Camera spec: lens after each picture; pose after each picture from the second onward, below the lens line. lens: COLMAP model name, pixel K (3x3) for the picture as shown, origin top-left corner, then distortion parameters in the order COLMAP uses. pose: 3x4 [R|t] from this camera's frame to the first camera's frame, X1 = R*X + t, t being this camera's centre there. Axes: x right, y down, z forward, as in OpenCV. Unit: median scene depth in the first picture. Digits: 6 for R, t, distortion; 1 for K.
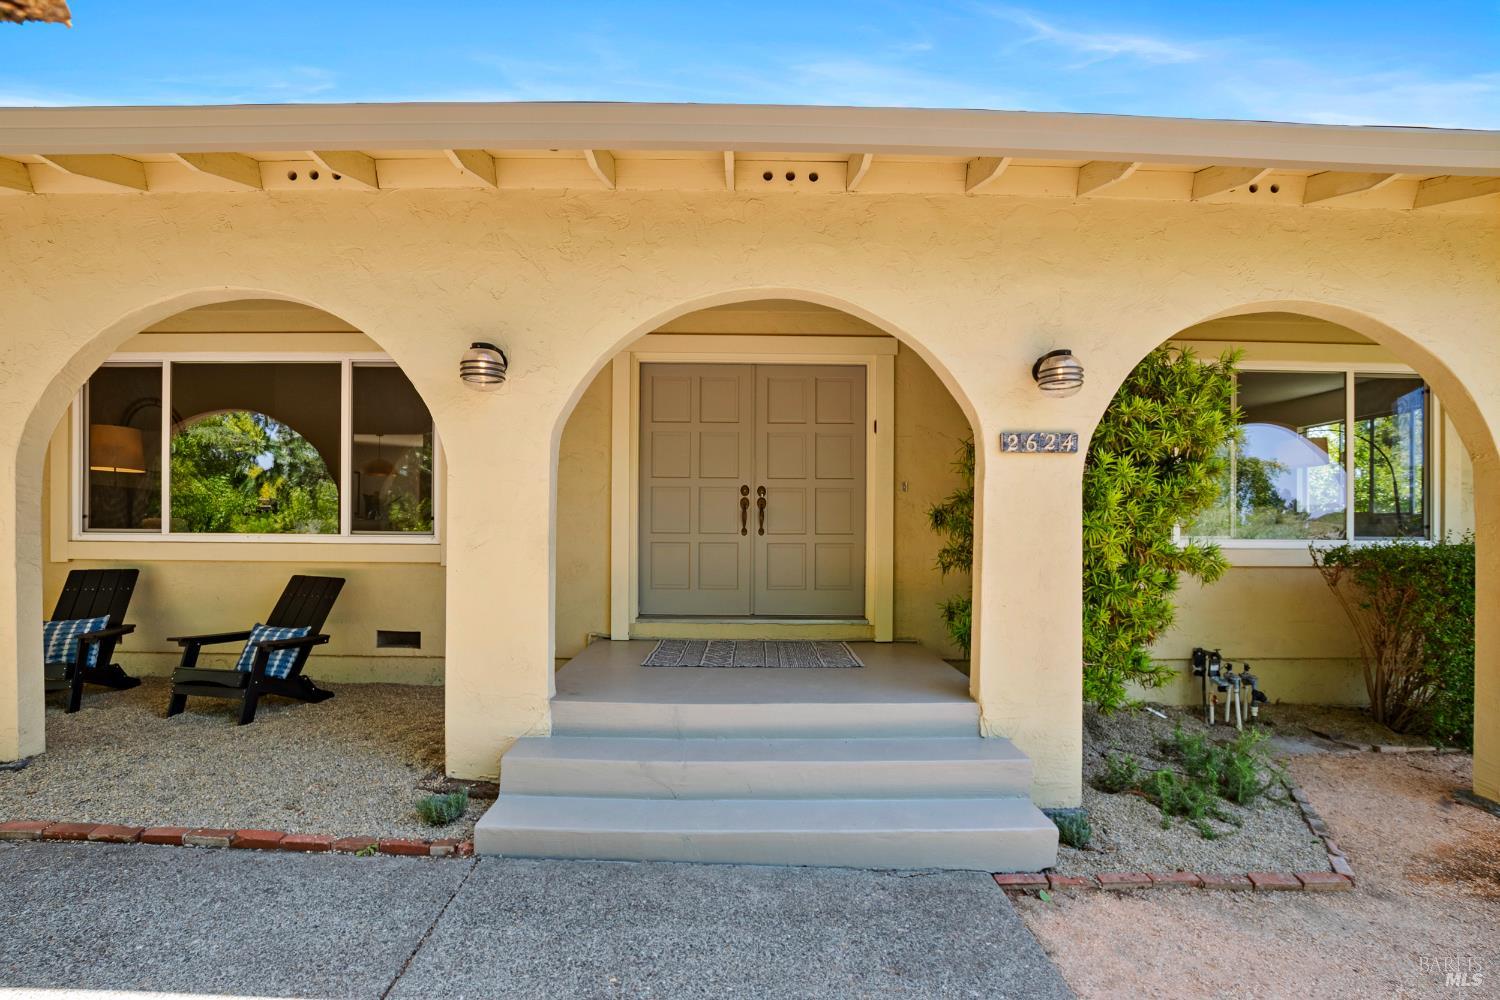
lens RADIAL K [[657.5, 0, 795.6], [0, 657.5, 533.8], [0, 0, 1]] dist [-0.022137, -0.000689]
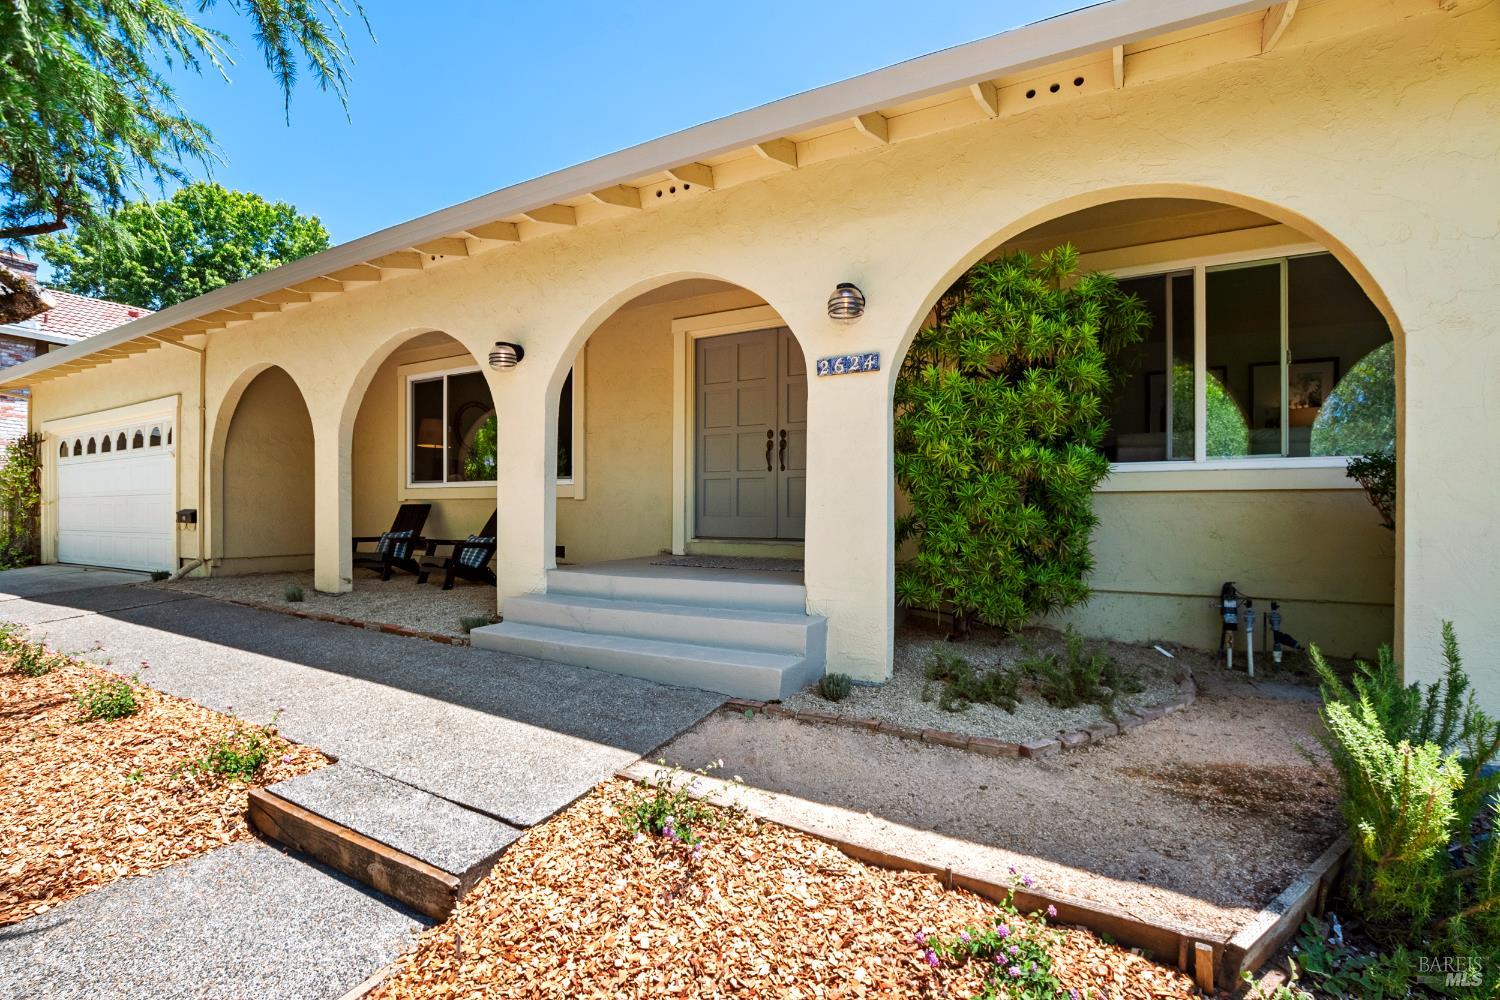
lens RADIAL K [[657.5, 0, 739.1], [0, 657.5, 497.8], [0, 0, 1]] dist [-0.022137, -0.000689]
pose [[0.873337, -0.012973, -0.486944, 0.731007], [0.006665, 0.999870, -0.014684, 0.107661], [0.487071, 0.009579, 0.873310, -0.108781]]
